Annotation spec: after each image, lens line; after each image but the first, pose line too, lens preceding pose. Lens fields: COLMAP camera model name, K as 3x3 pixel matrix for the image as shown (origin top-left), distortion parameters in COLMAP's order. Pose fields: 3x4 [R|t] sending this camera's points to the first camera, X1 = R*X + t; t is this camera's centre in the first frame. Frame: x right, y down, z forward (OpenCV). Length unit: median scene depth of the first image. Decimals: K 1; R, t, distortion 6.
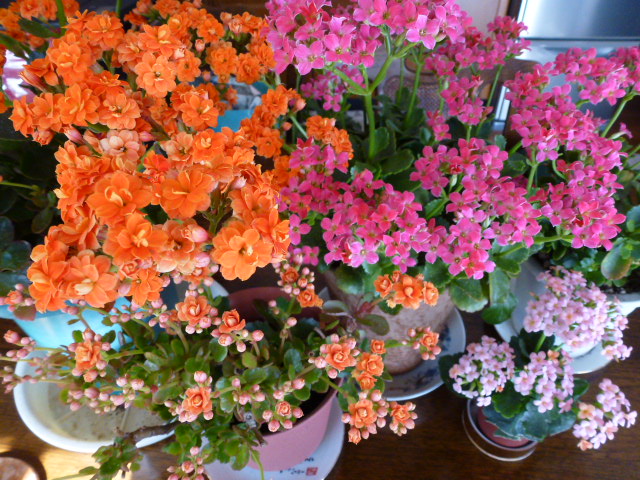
lens RADIAL K [[461.3, 0, 320.0], [0, 461.3, 240.0], [0, 0, 1]] dist [-0.042716, 0.008977]
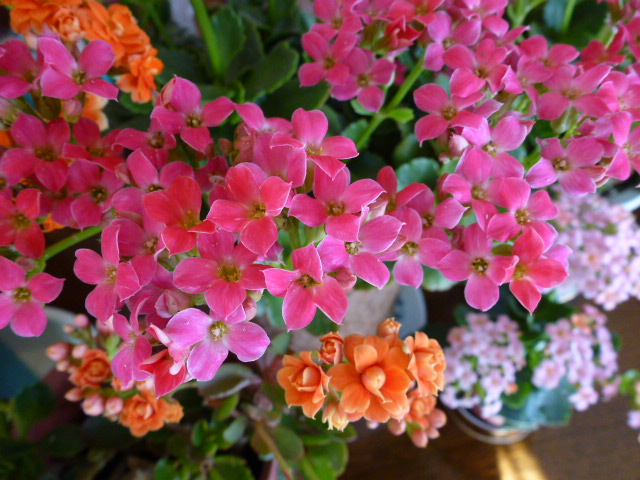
lens RADIAL K [[461.3, 0, 320.0], [0, 461.3, 240.0], [0, 0, 1]] dist [-0.042716, 0.008977]
pose [[0.949313, -0.266695, 0.166368, 0.094131], [0.245474, 0.959593, 0.137567, -0.044824], [-0.196334, -0.089755, 0.976421, 0.517744]]
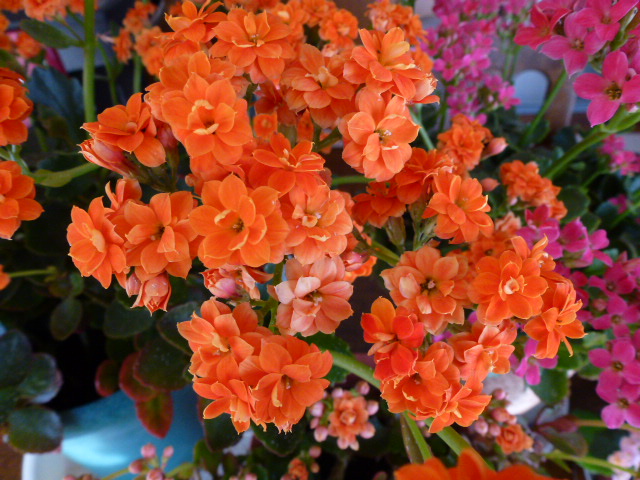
lens RADIAL K [[461.3, 0, 320.0], [0, 461.3, 240.0], [0, 0, 1]] dist [-0.042716, 0.008977]
pose [[0.997238, -0.056238, 0.048521, -0.291428], [0.054982, 0.998127, 0.026831, -0.175546], [-0.049939, -0.024089, 0.998462, 0.342481]]
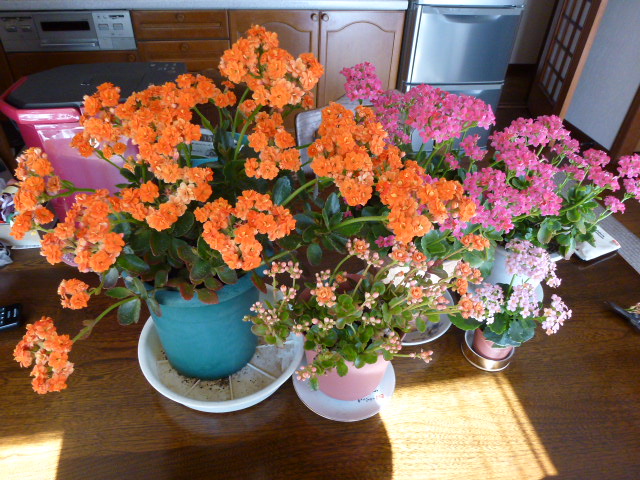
lens RADIAL K [[461.3, 0, 320.0], [0, 461.3, 240.0], [0, 0, 1]] dist [-0.042716, 0.008977]
pose [[0.970215, -0.088616, 0.225458, -0.742549], [0.105103, 0.992515, -0.062187, 0.120485], [-0.218259, 0.084031, 0.972266, -0.651772]]
